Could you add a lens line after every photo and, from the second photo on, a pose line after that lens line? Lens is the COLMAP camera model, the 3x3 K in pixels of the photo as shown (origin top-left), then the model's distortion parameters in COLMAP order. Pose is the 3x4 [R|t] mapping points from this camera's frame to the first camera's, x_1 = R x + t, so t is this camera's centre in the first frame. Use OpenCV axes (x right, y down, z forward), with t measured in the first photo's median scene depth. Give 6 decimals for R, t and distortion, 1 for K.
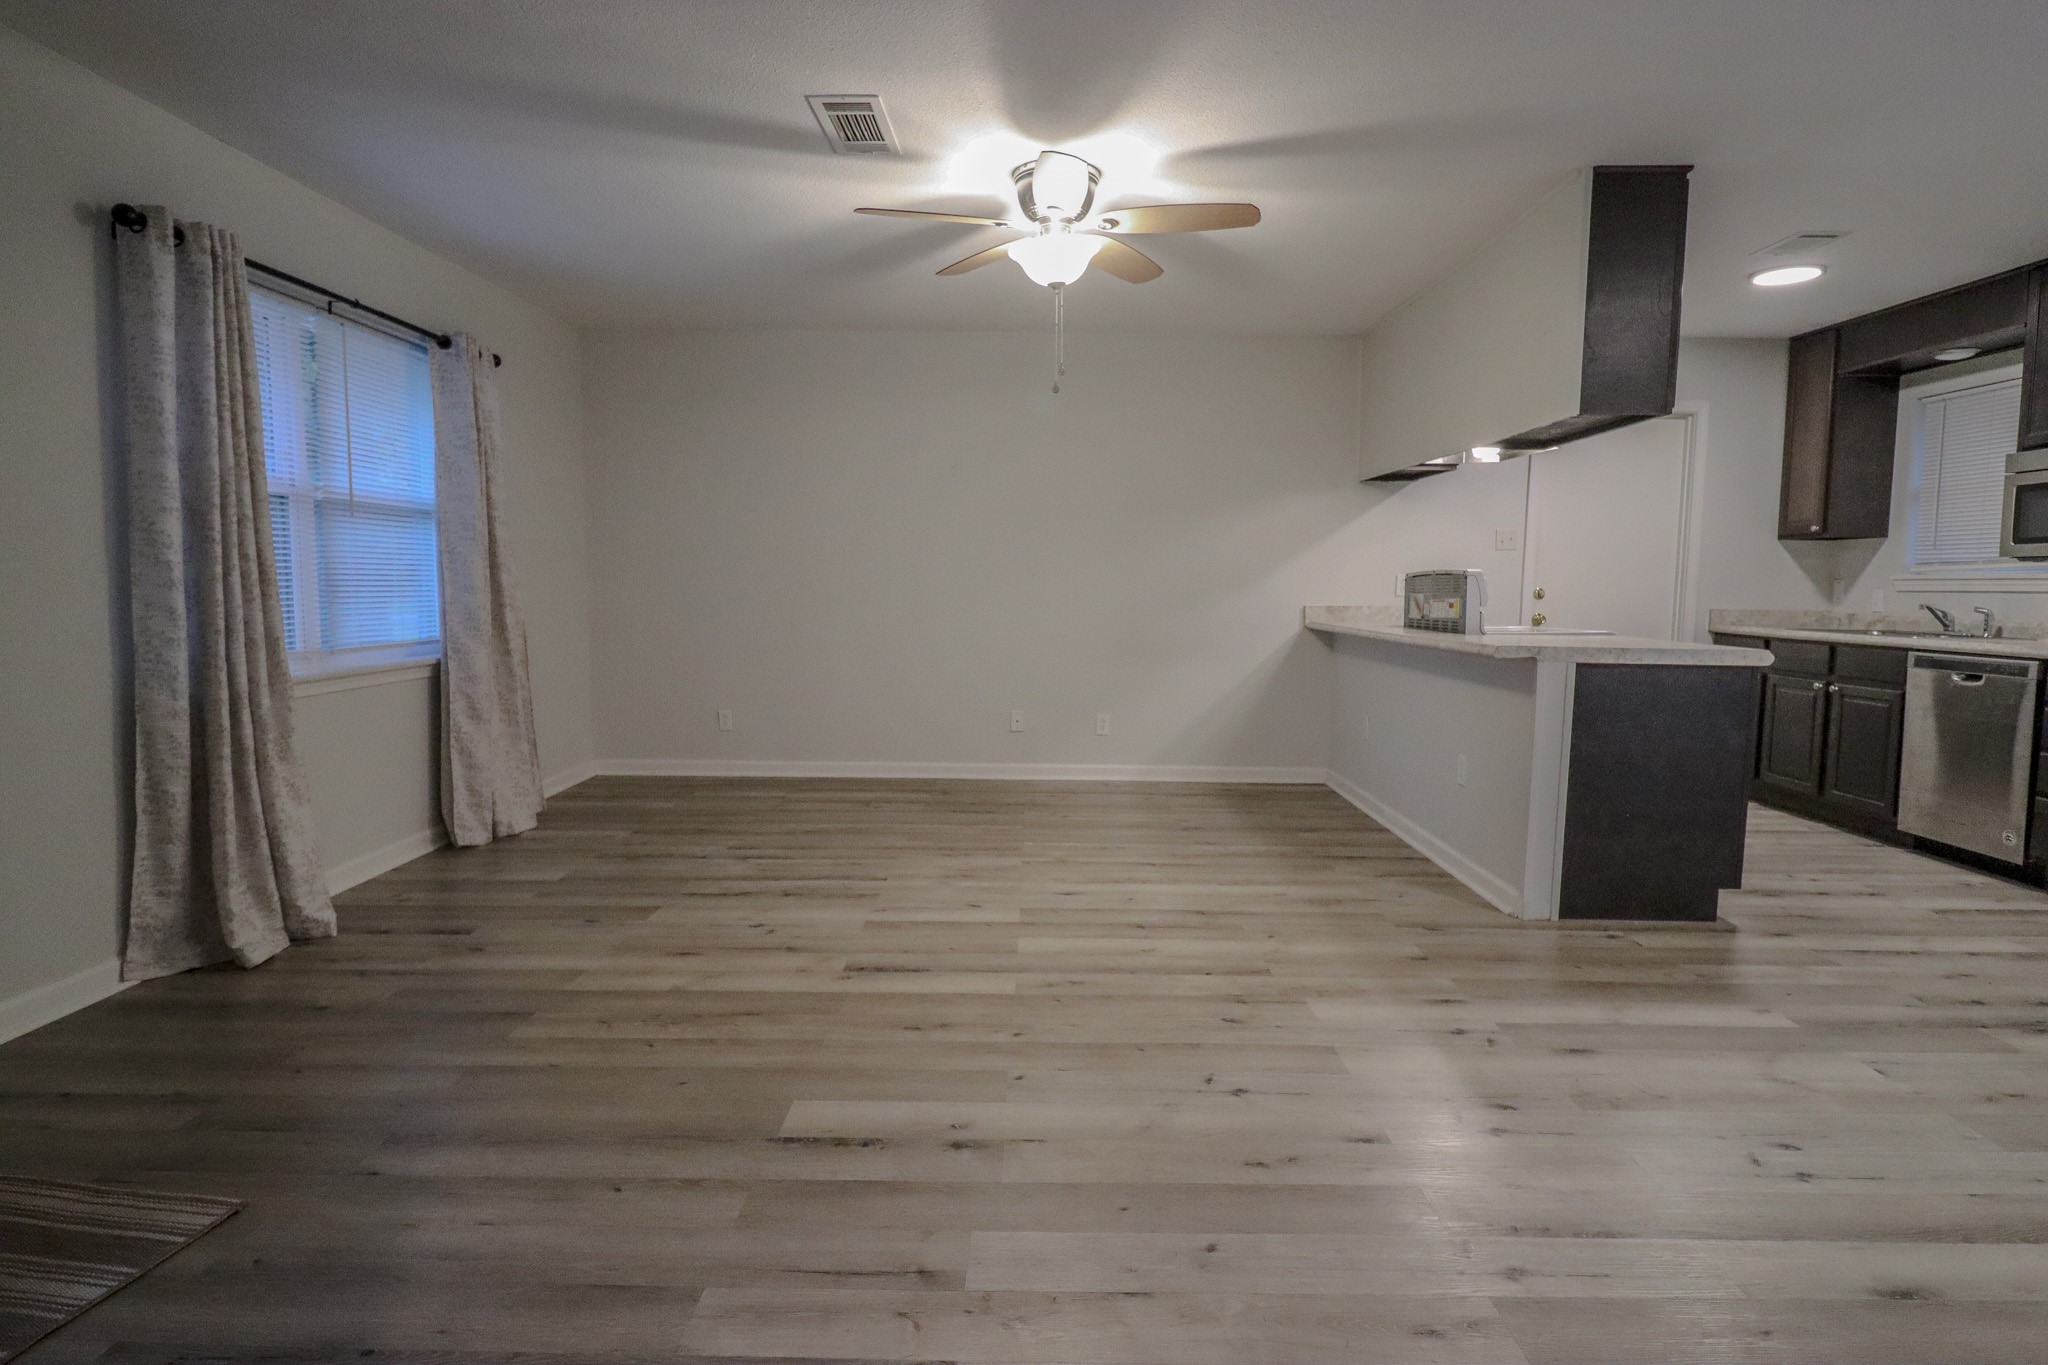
lens RADIAL K [[1079.8, 0, 1024.8], [0, 1079.8, 683.0], [0, 0, 1]] dist [0.001617, -0.012246]
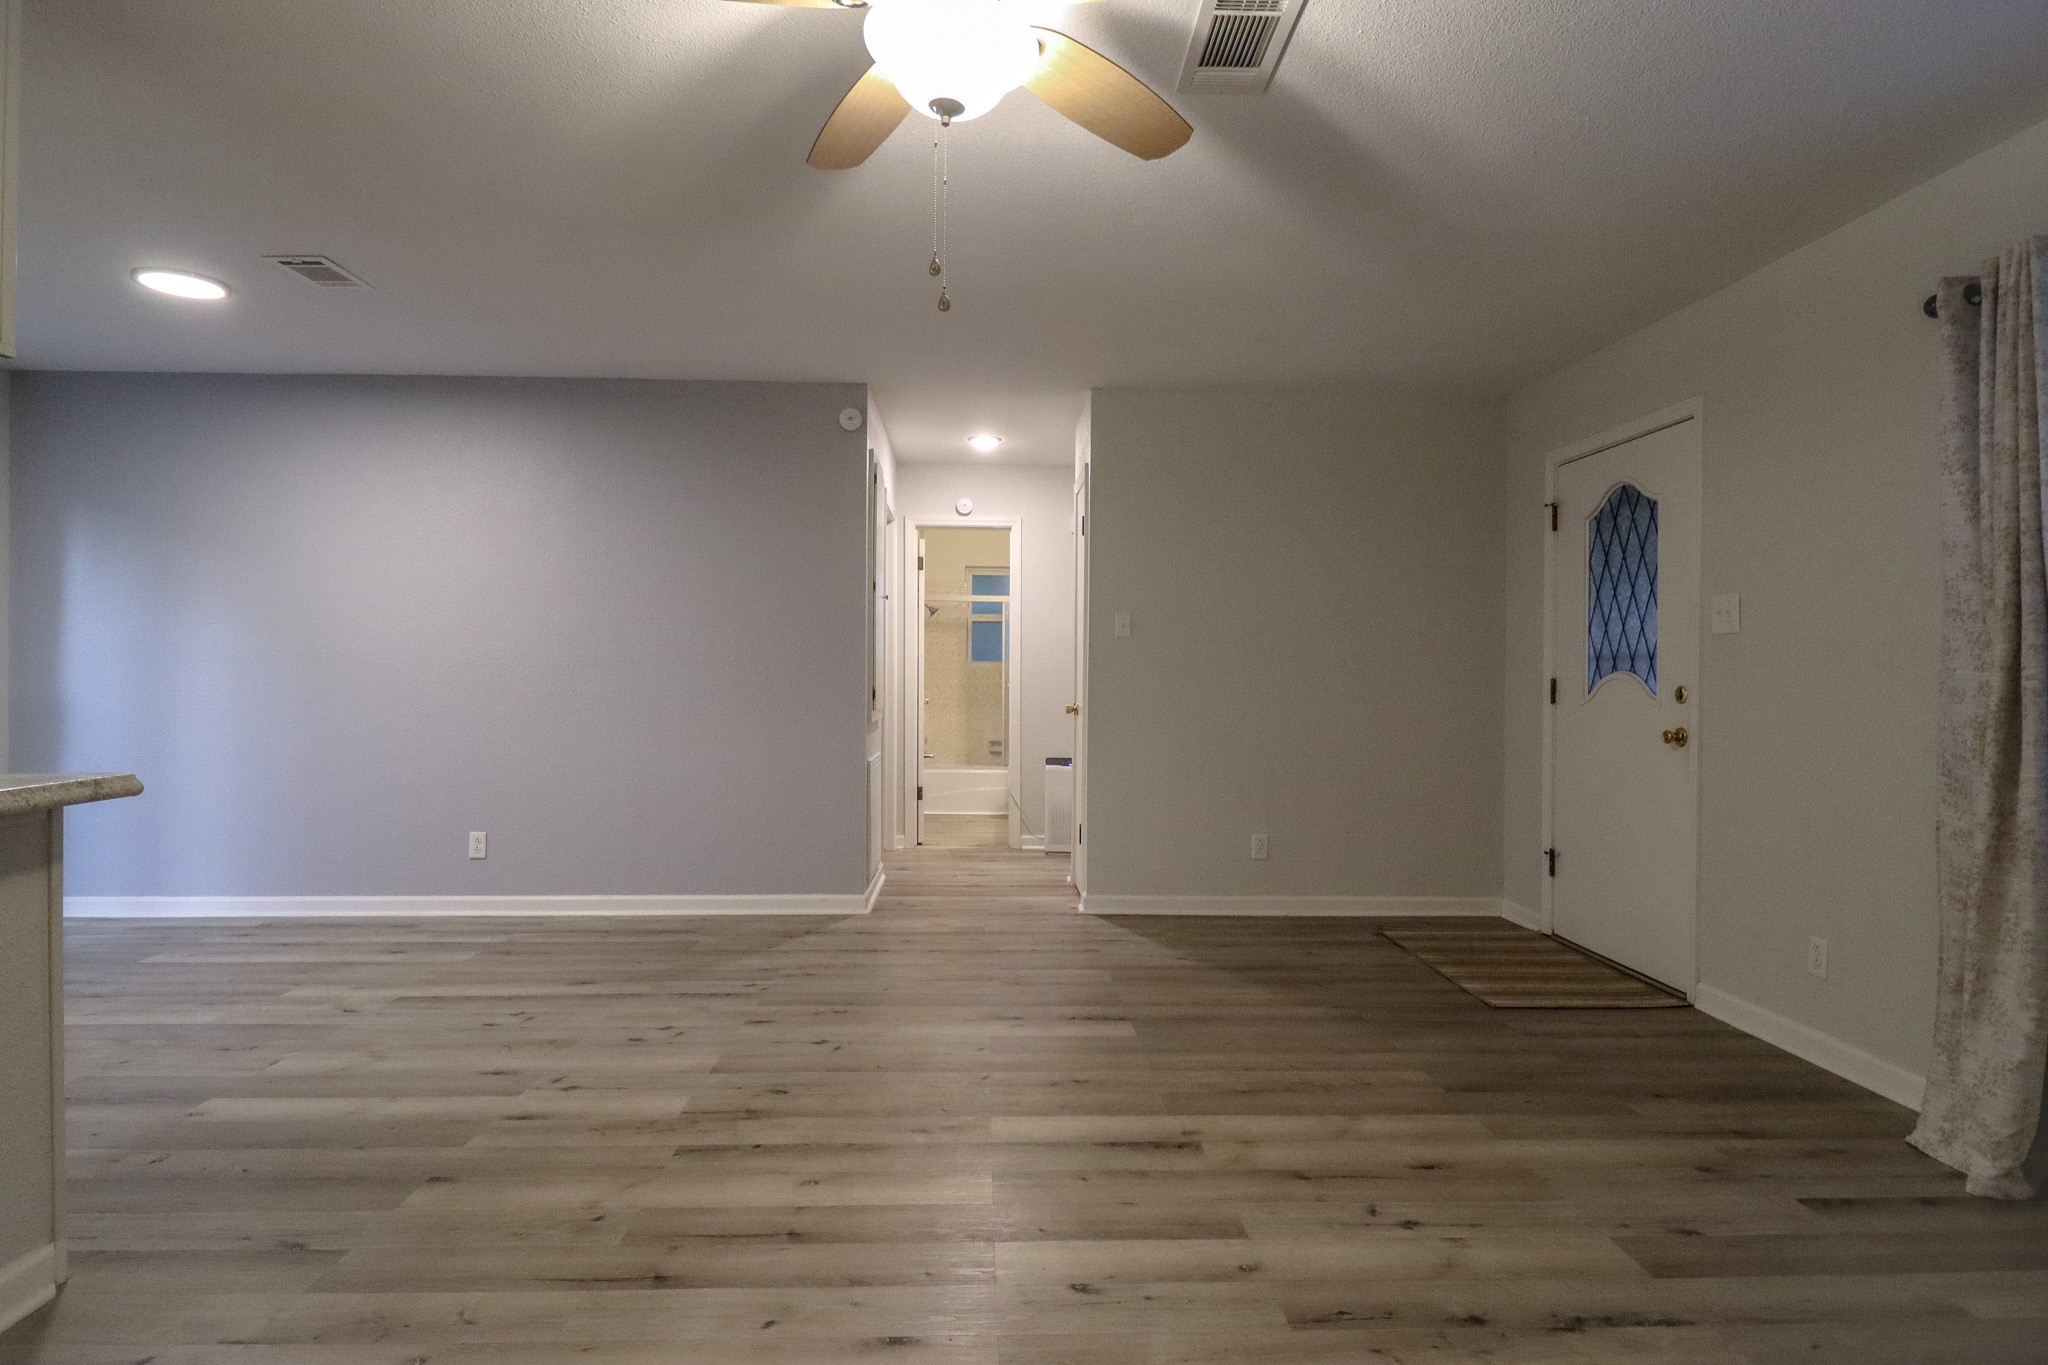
lens RADIAL K [[1079.8, 0, 1028.5], [0, 1079.8, 707.2], [0, 0, 1]] dist [0.001617, -0.012246]
pose [[-0.997861, -0.015224, -0.063572, 0.019500], [-0.022642, 0.992797, 0.117647, -0.148611], [0.061323, 0.118834, -0.991019, 1.628470]]
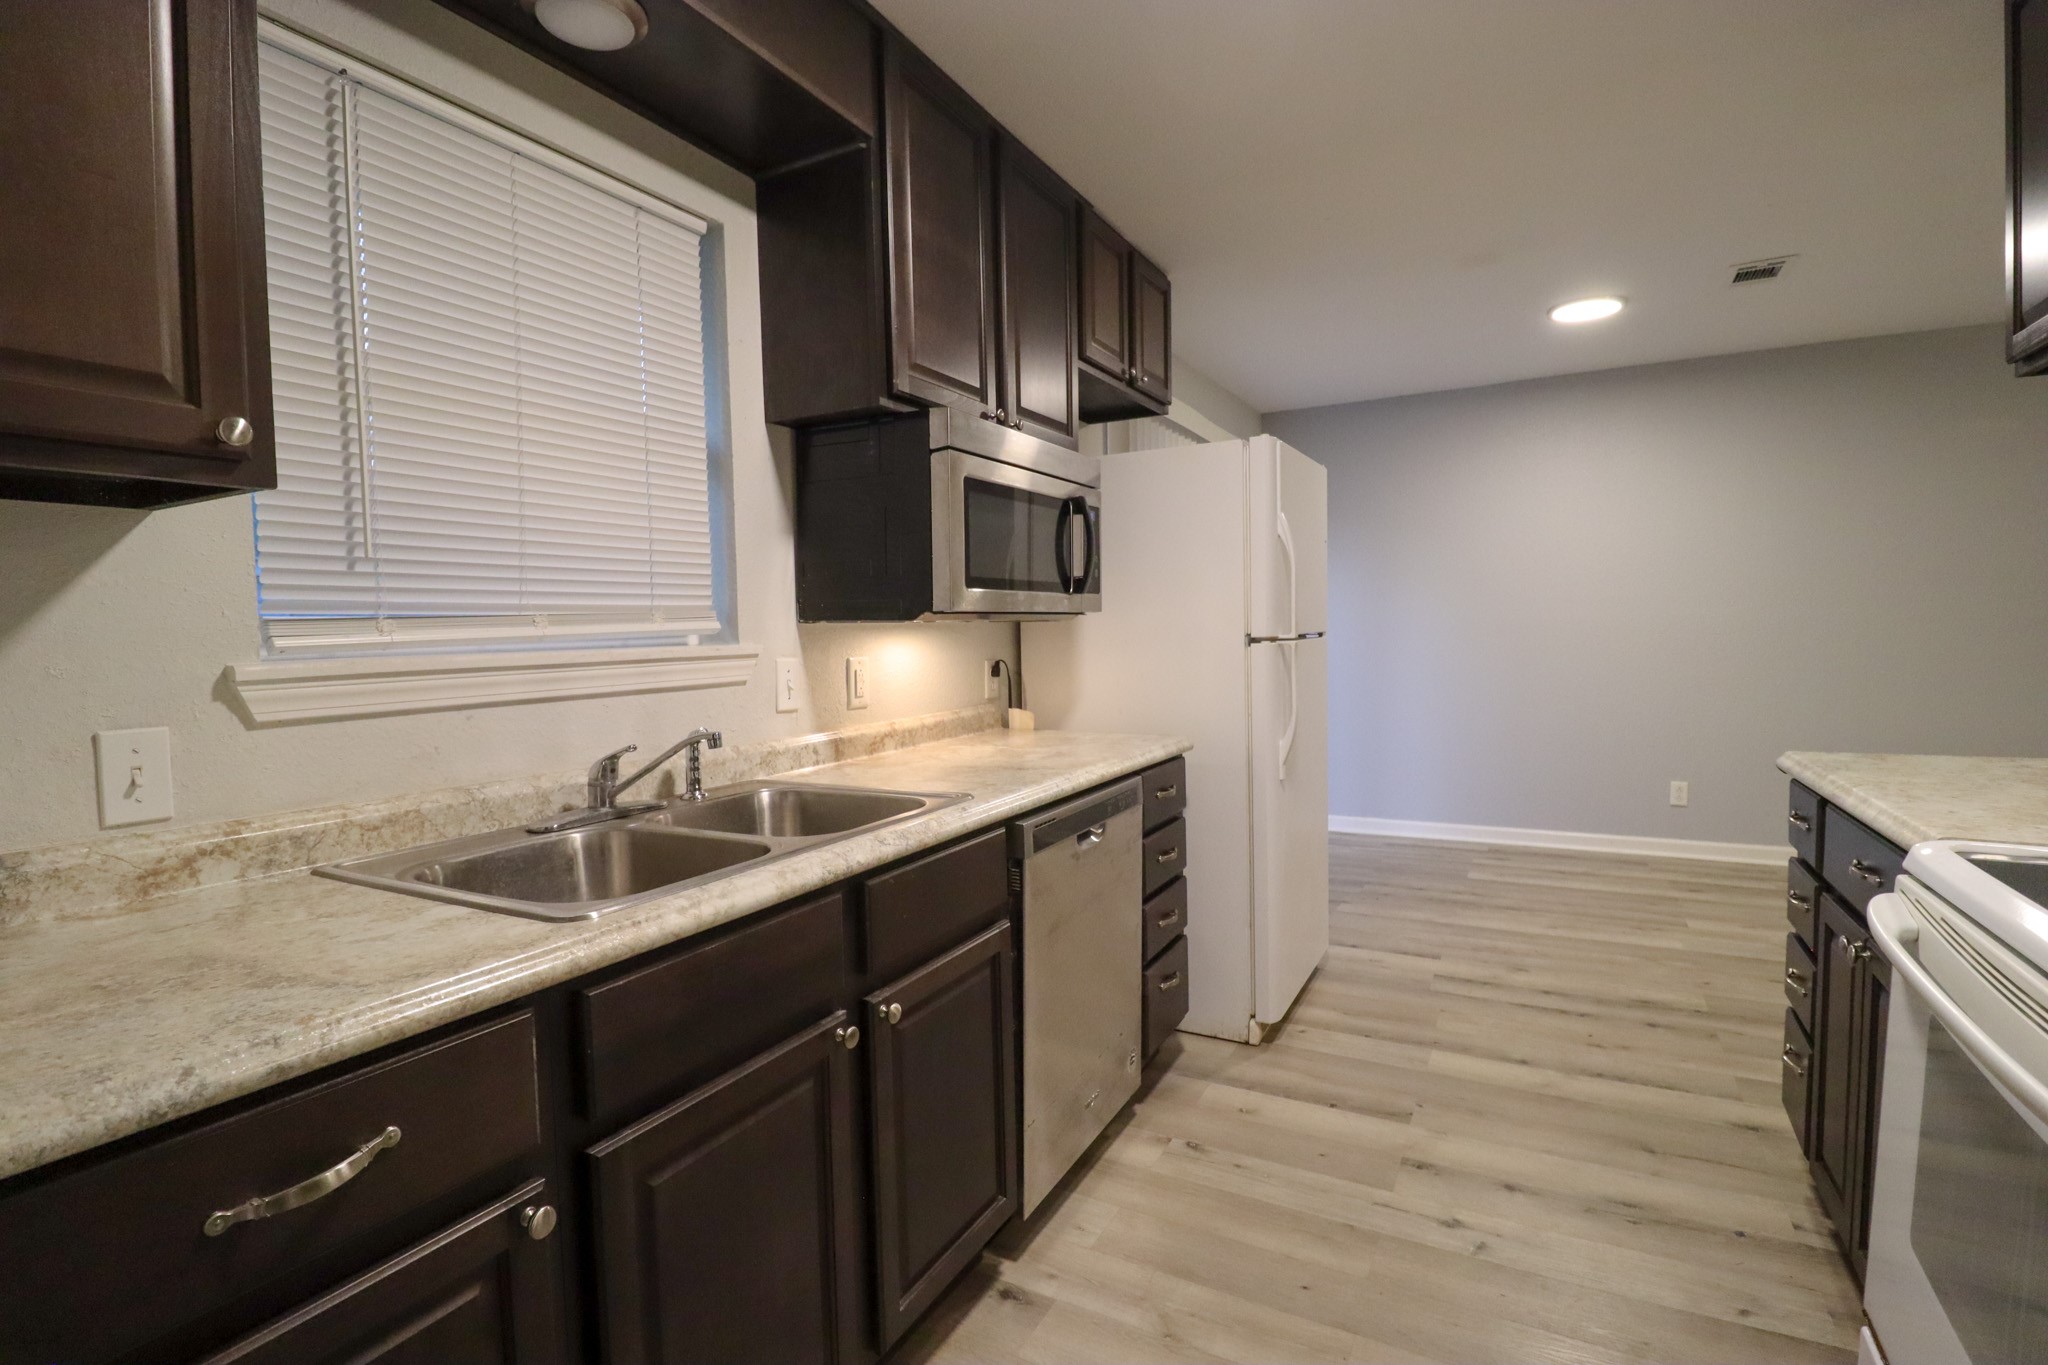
lens RADIAL K [[949.2, 0, 1031.4], [0, 949.2, 680.5], [0, 0, 1]] dist [-0.001425, -0.011975]
pose [[-0.884077, -0.017280, 0.467022, 0.866322], [0.055837, 0.988252, 0.142266, -0.190006], [-0.463994, 0.151851, -0.872726, 1.791041]]
